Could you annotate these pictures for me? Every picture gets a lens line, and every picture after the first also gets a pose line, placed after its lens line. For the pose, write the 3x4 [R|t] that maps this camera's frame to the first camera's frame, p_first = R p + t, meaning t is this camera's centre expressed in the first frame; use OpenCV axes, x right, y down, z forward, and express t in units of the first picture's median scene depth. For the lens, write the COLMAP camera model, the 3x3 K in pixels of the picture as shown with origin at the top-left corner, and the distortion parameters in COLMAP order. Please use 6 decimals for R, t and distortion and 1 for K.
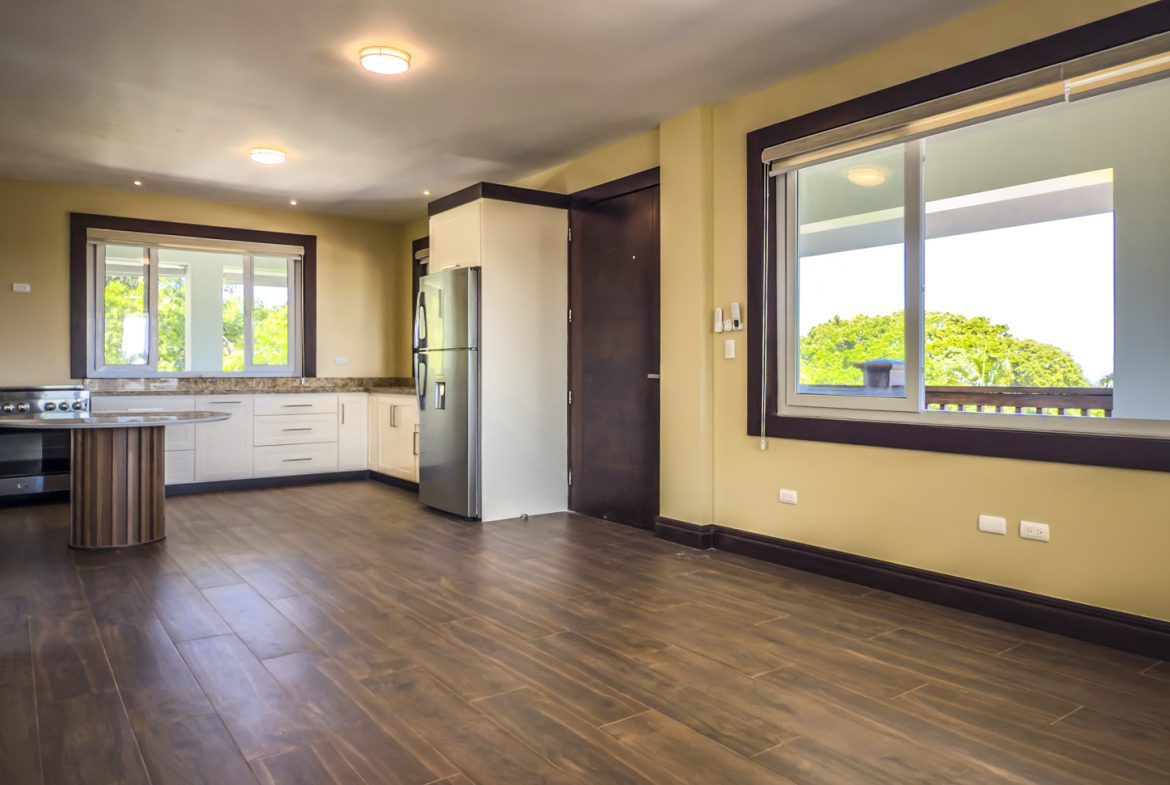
lens RADIAL K [[787.2, 0, 583.3], [0, 787.2, 383.3], [0, 0, 1]] dist [-0.003459, -0.002771]
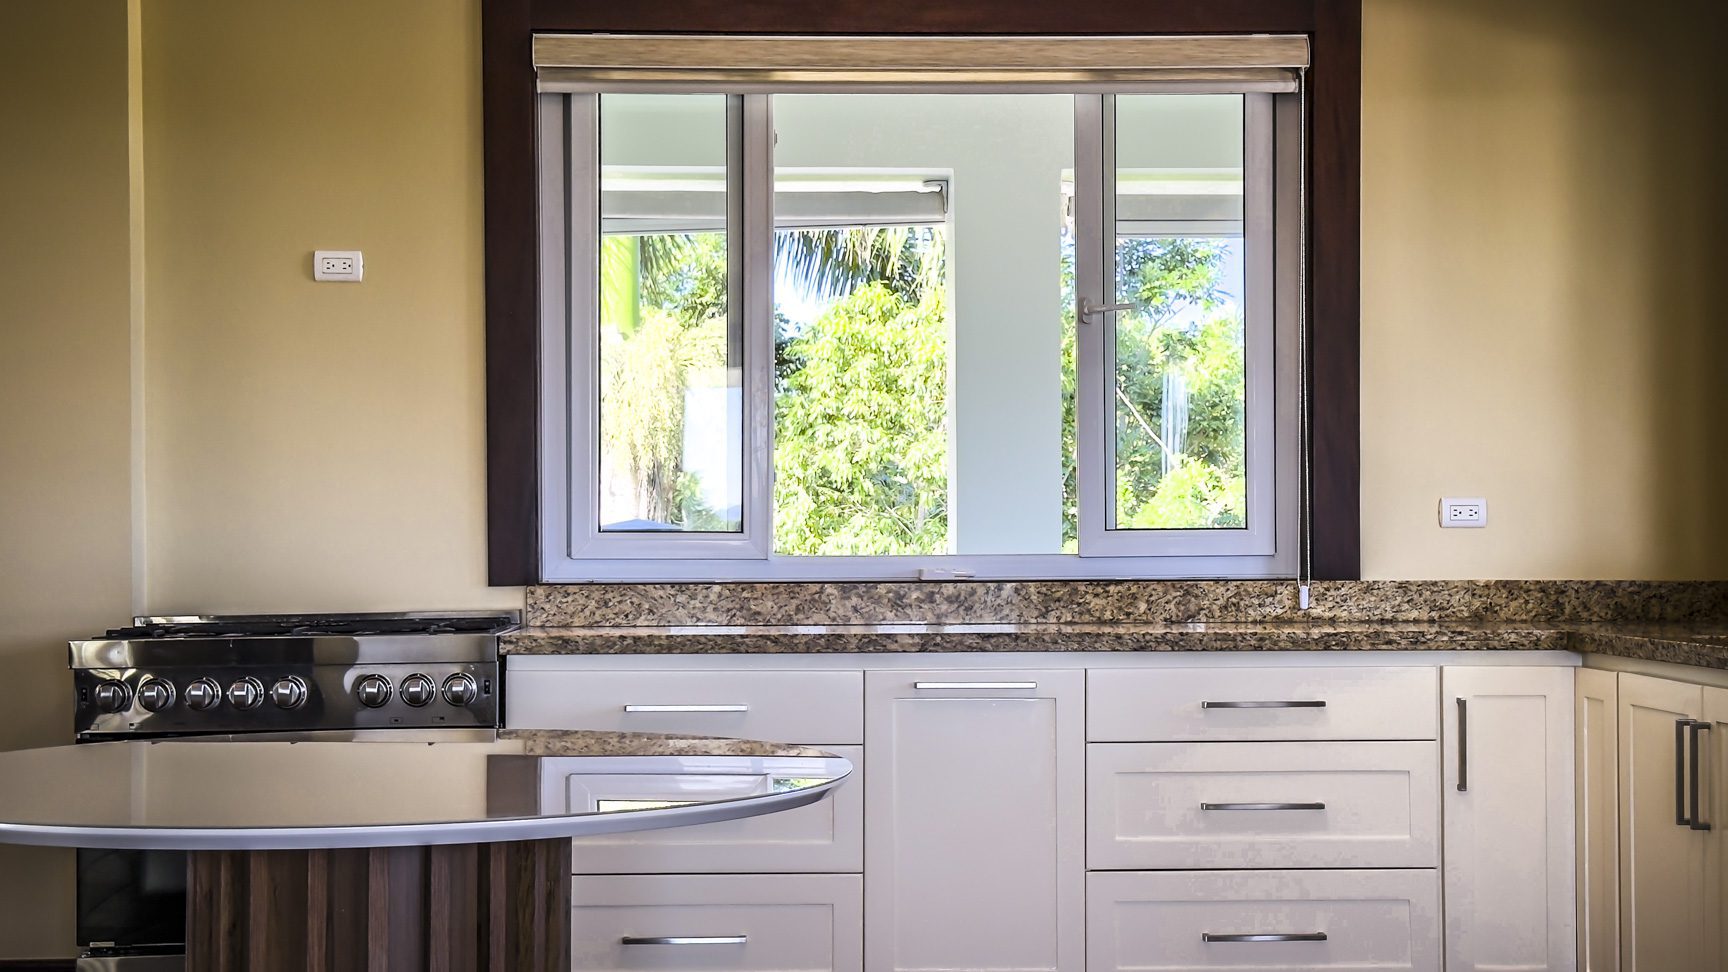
lens RADIAL K [[2364.0, 0, 865.8], [0, 2364.0, 489.1], [0, 0, 1]] dist [0.102053, 0.000000]
pose [[0.836150, -0.019631, -0.548150, -0.077077], [-0.003683, 0.999136, -0.041399, -0.005276], [0.548489, 0.036634, 0.835355, 0.343310]]
